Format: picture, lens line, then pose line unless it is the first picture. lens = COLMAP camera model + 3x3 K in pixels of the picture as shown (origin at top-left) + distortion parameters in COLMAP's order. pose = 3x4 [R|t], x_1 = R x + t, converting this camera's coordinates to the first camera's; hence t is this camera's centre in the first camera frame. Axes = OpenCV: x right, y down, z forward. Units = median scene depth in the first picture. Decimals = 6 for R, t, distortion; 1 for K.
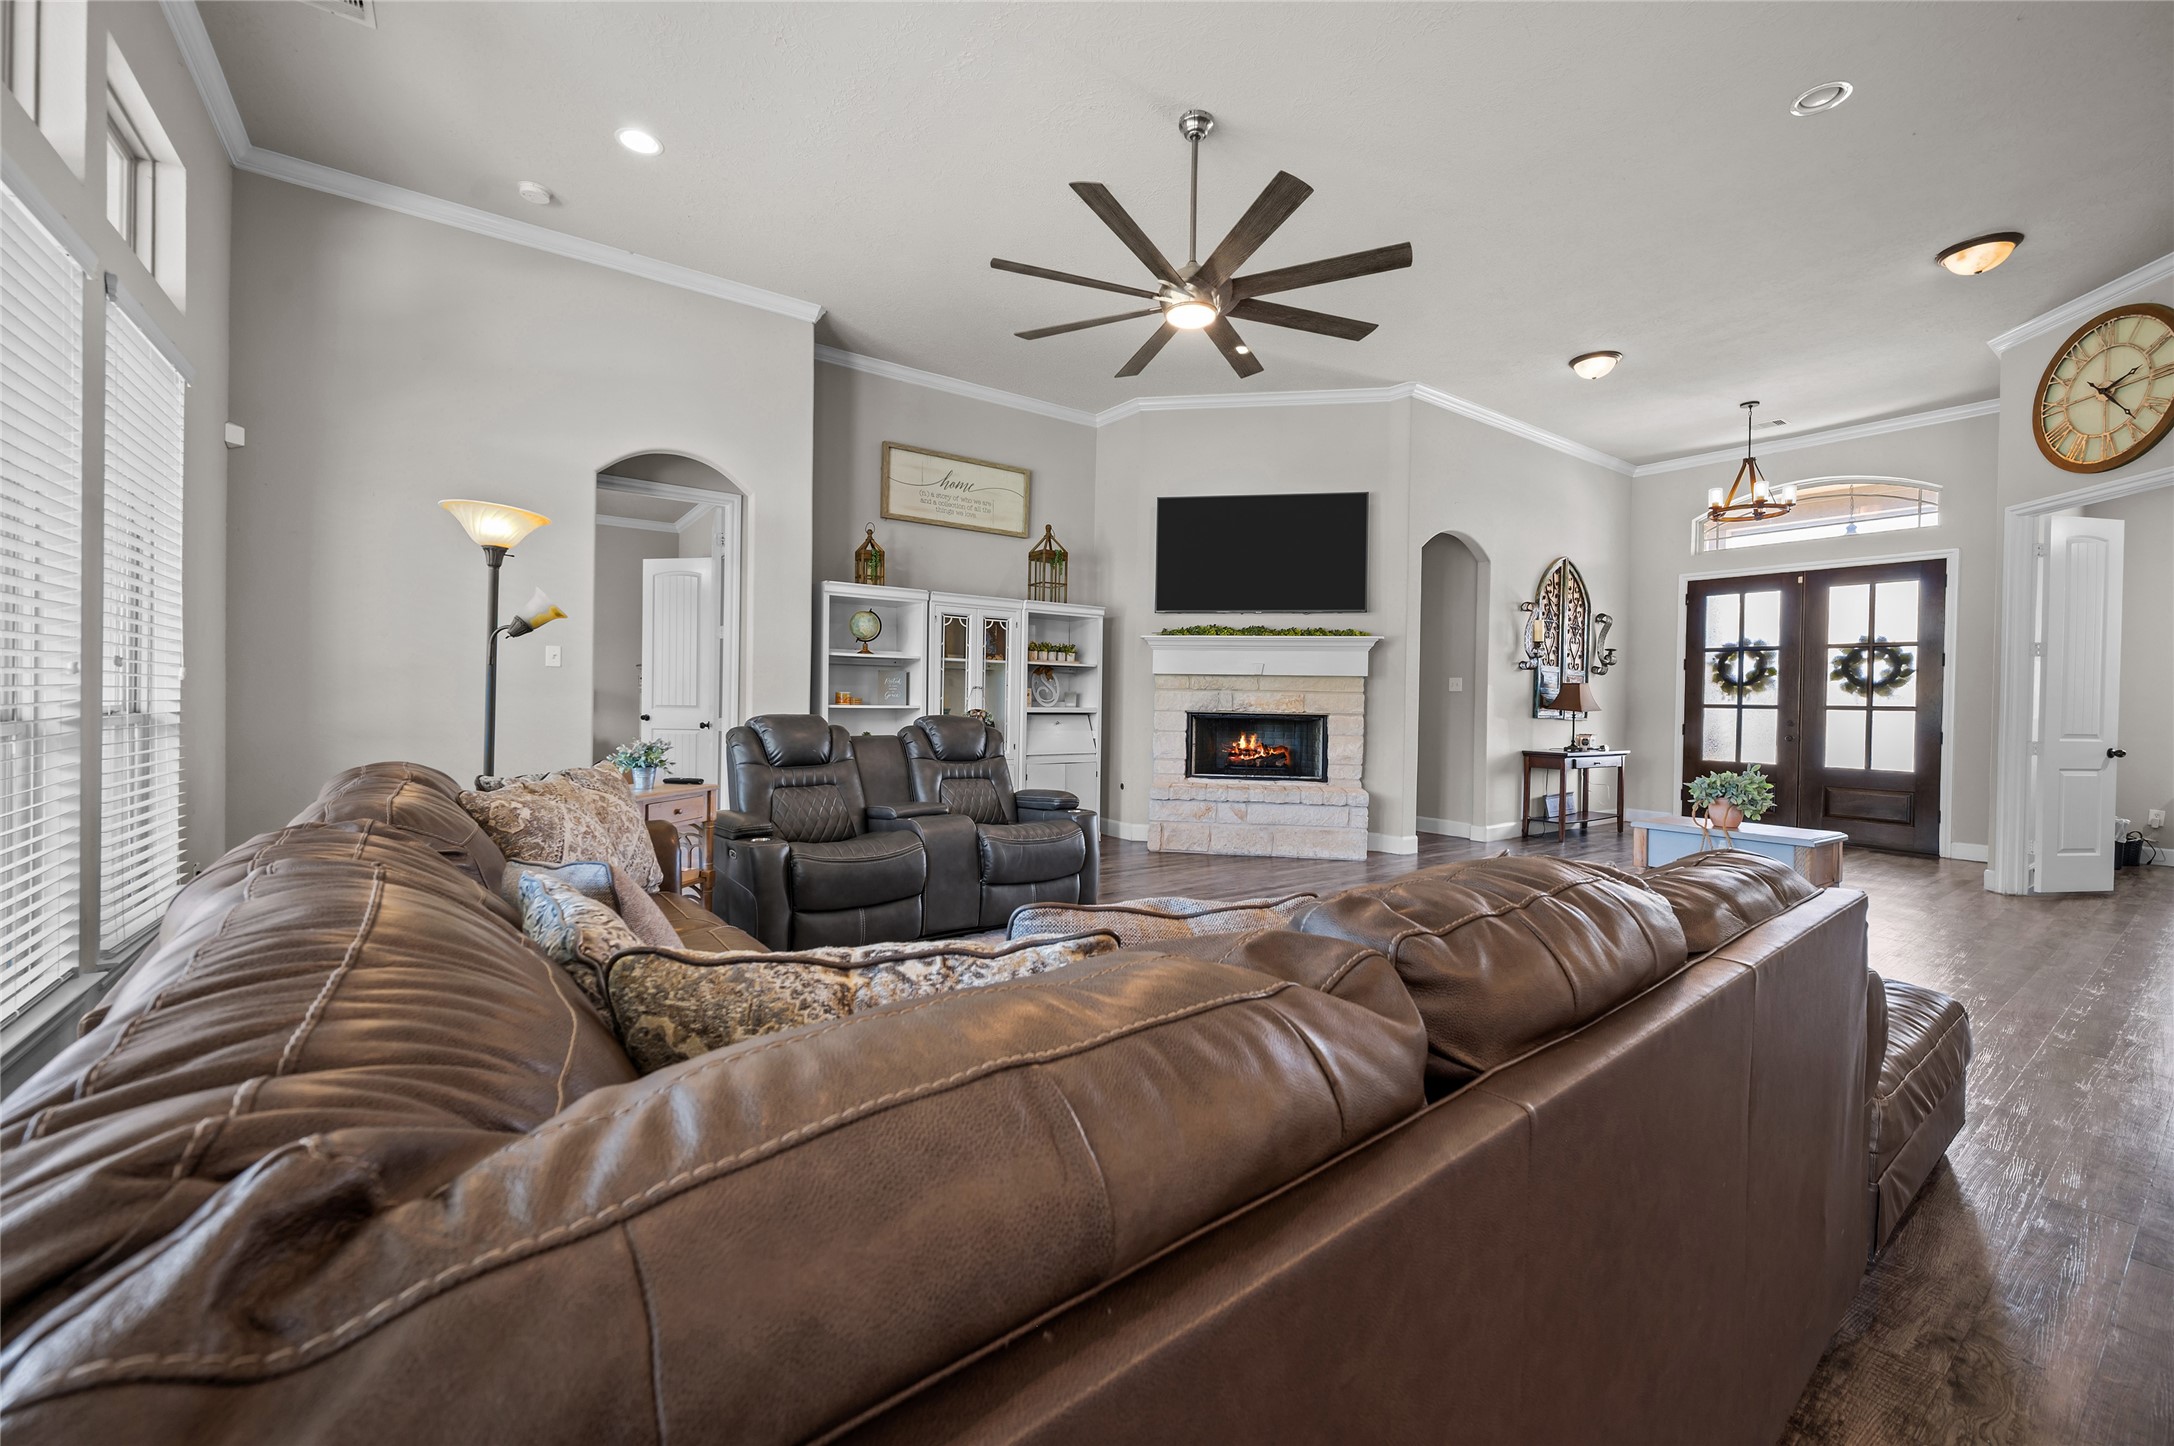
lens RADIAL K [[860.7, 0, 1086.5], [0, 860.7, 709.4], [0, 0, 1]] dist [-0.001542, -0.000022]
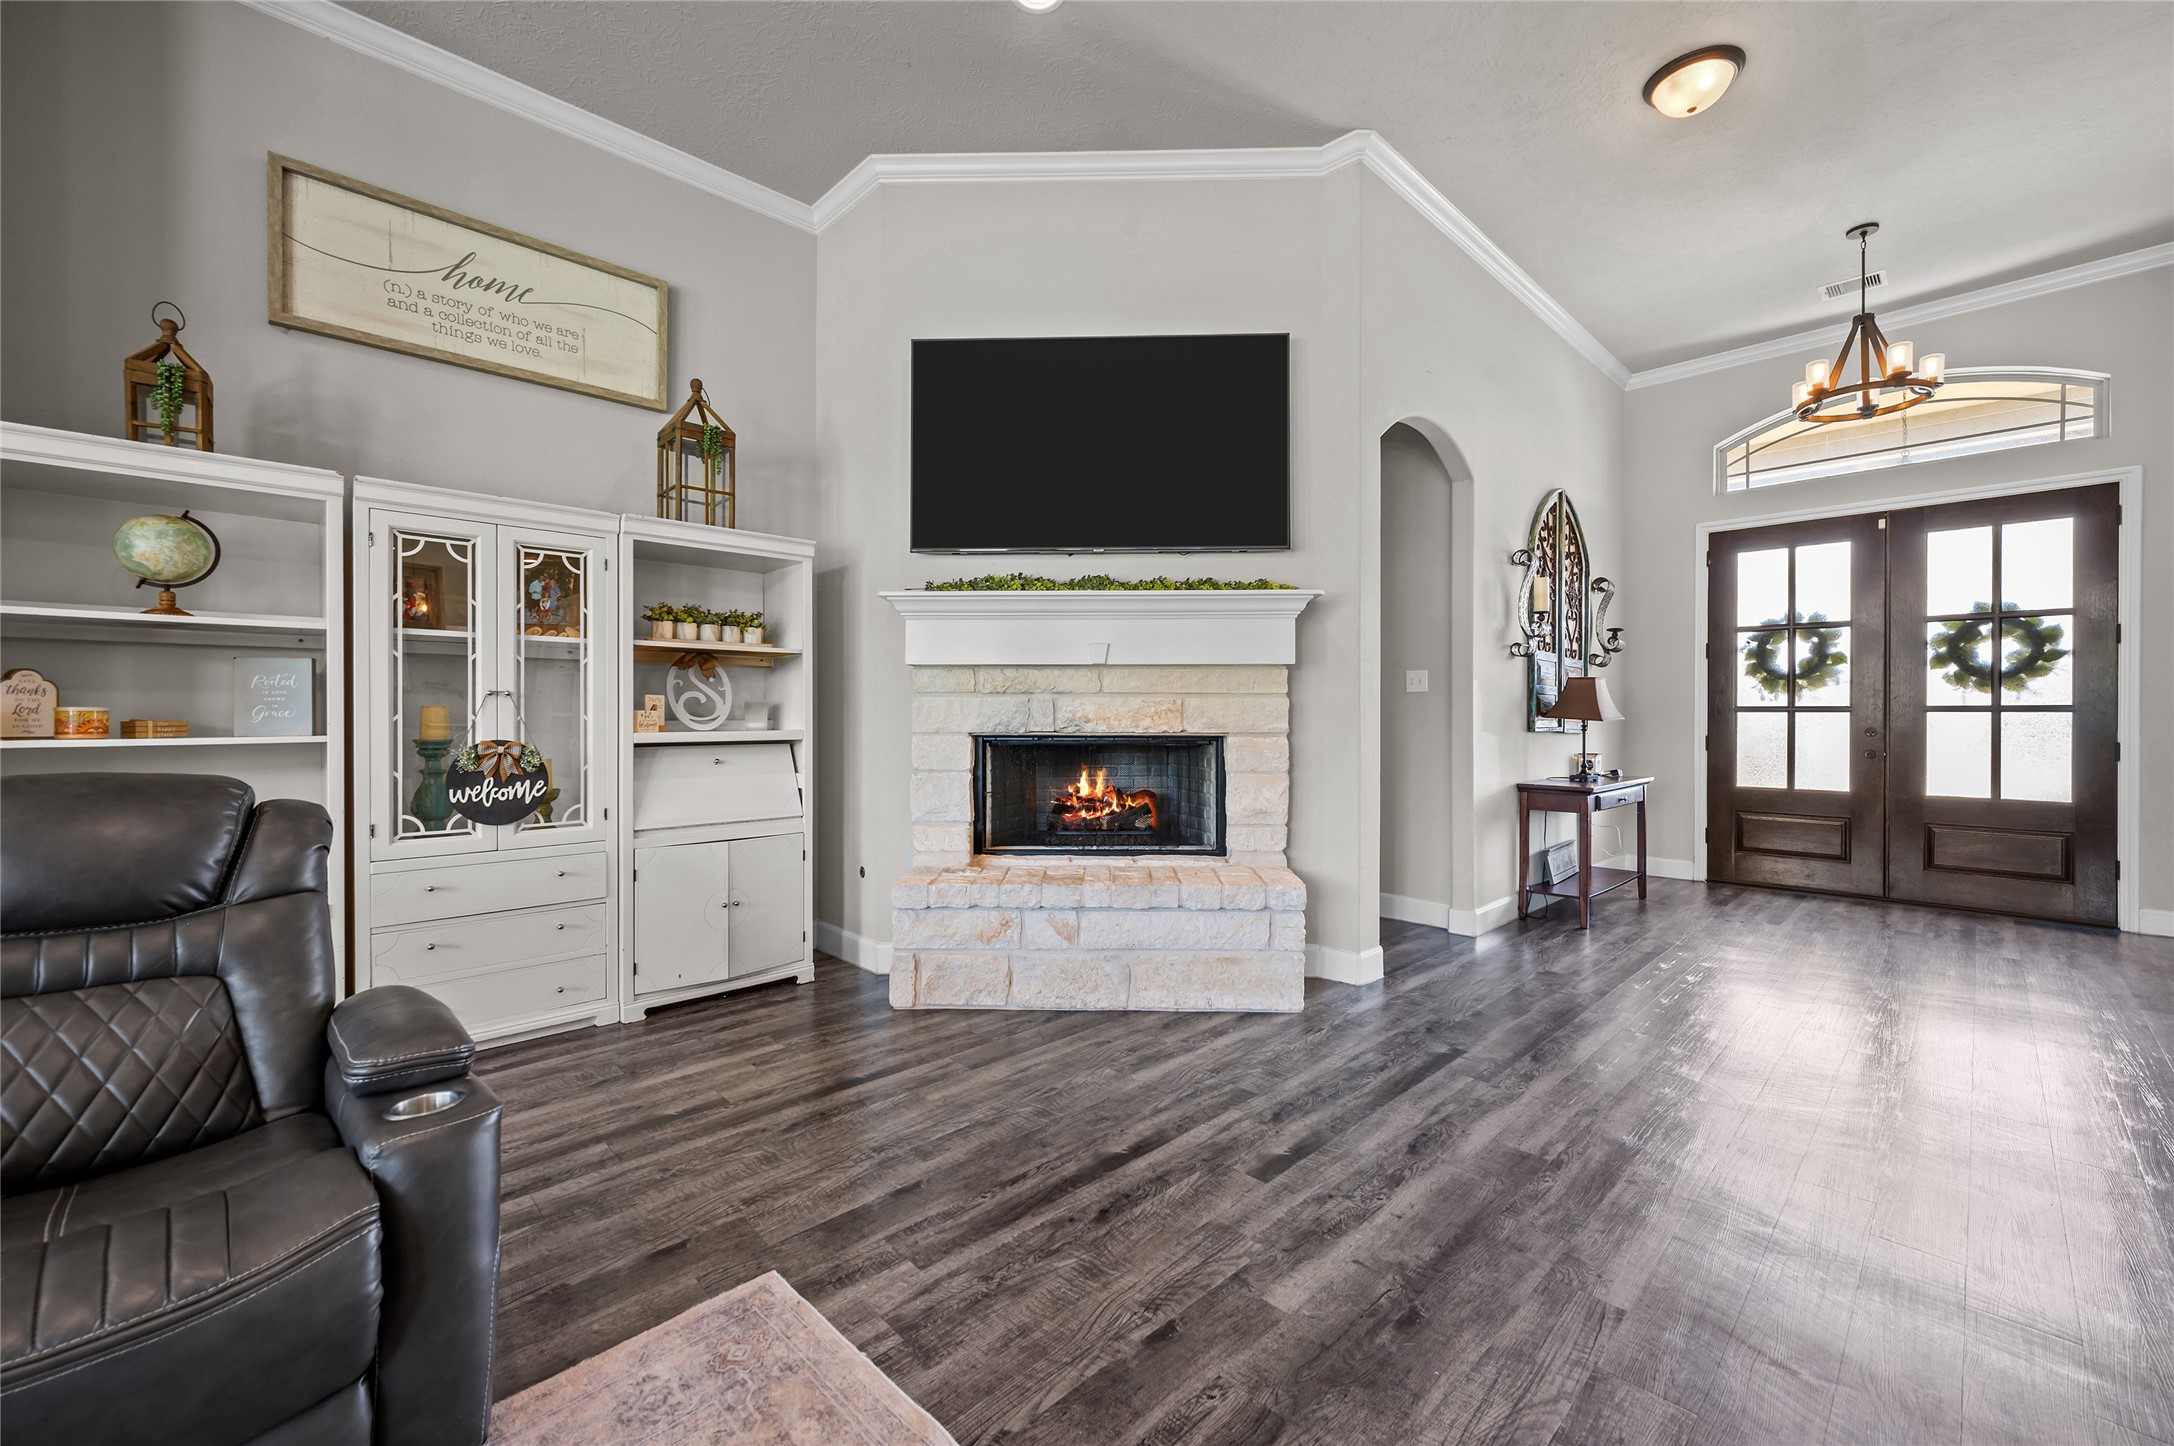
lens RADIAL K [[860.7, 0, 1086.7], [0, 860.7, 718.0], [0, 0, 1]] dist [-0.001542, -0.000022]
pose [[0.990139, -0.017107, 0.139038, 0.112762], [0.017904, 0.999830, -0.004480, -0.003842], [-0.138937, 0.006925, 0.990277, 0.452542]]
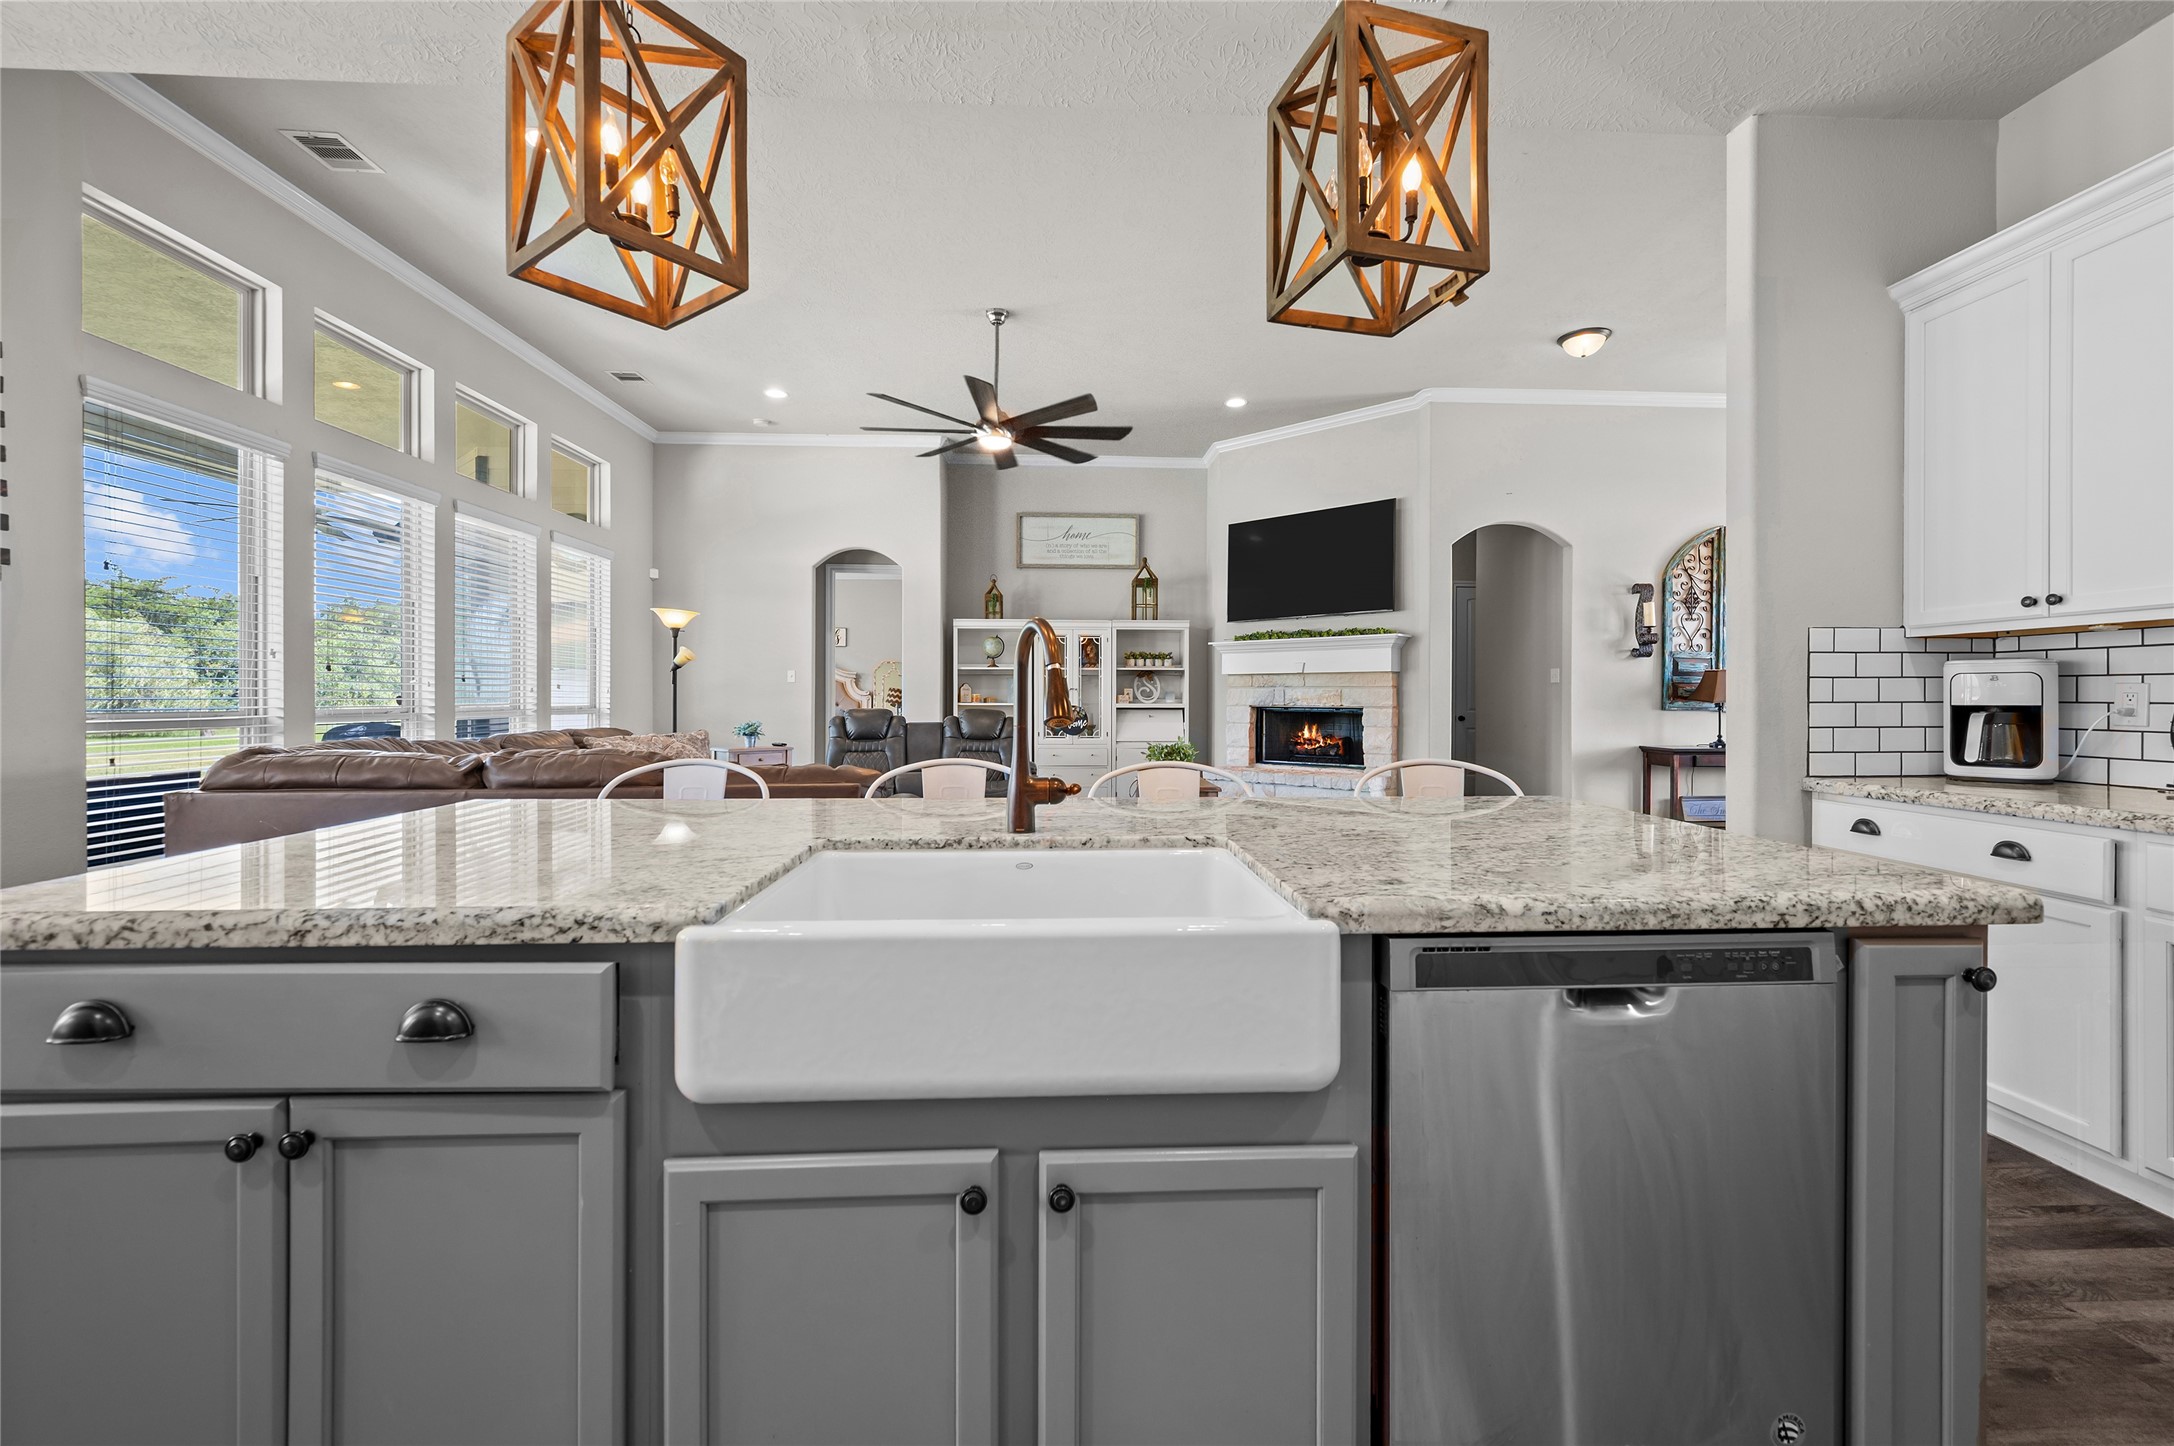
lens RADIAL K [[860.7, 0, 1093.7], [0, 860.7, 704.0], [0, 0, 1]] dist [-0.001542, -0.000022]
pose [[0.843986, -0.010244, -0.536268, 0.558761], [0.005958, 0.999935, -0.009724, 0.009664], [0.536333, 0.005012, 0.843992, -0.093639]]
